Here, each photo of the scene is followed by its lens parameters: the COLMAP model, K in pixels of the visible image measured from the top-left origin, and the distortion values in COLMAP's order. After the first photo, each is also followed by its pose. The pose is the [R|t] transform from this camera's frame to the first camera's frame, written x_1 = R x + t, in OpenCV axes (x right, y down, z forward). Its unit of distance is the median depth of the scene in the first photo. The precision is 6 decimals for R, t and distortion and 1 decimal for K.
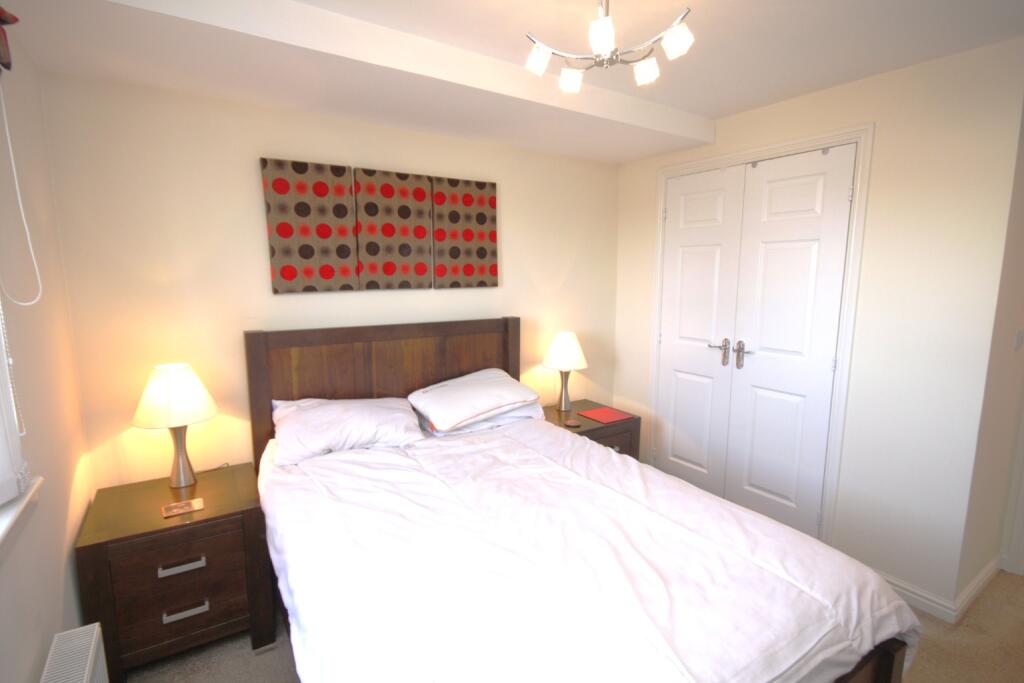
lens RADIAL K [[483.5, 0, 507.0], [0, 483.5, 343.3], [0, 0, 1]] dist [-0.023033, 0.000365]
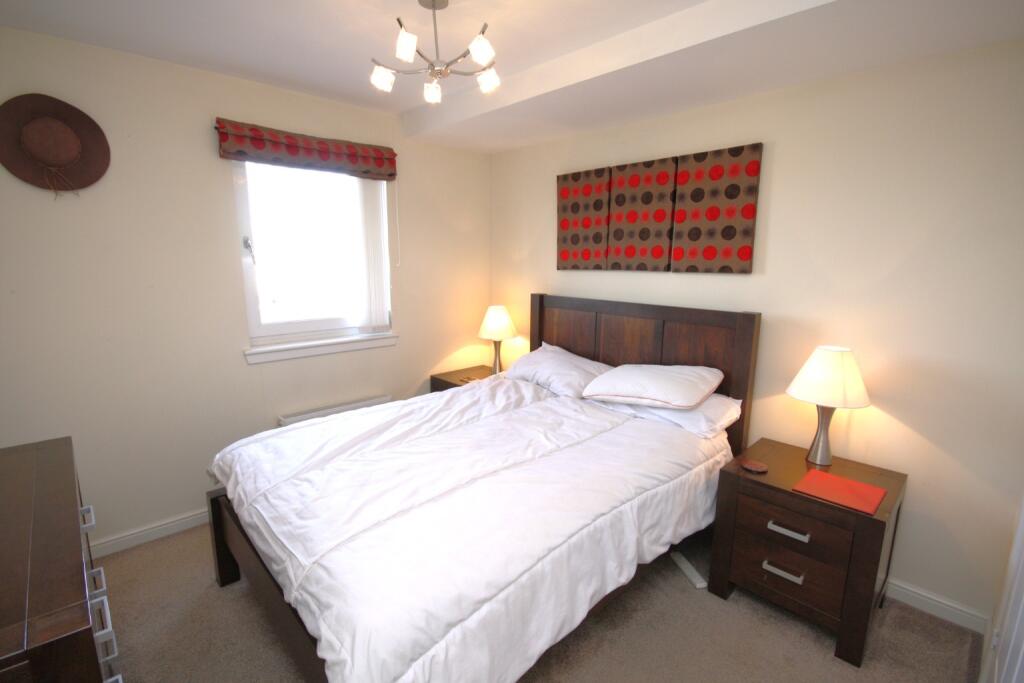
lens RADIAL K [[483.5, 0, 507.0], [0, 483.5, 343.3], [0, 0, 1]] dist [-0.023033, 0.000365]
pose [[0.168396, 0.176151, -0.969852, 0.810519], [-0.146402, 0.977460, 0.152113, -0.075649], [0.974787, 0.116373, 0.190389, 0.532143]]
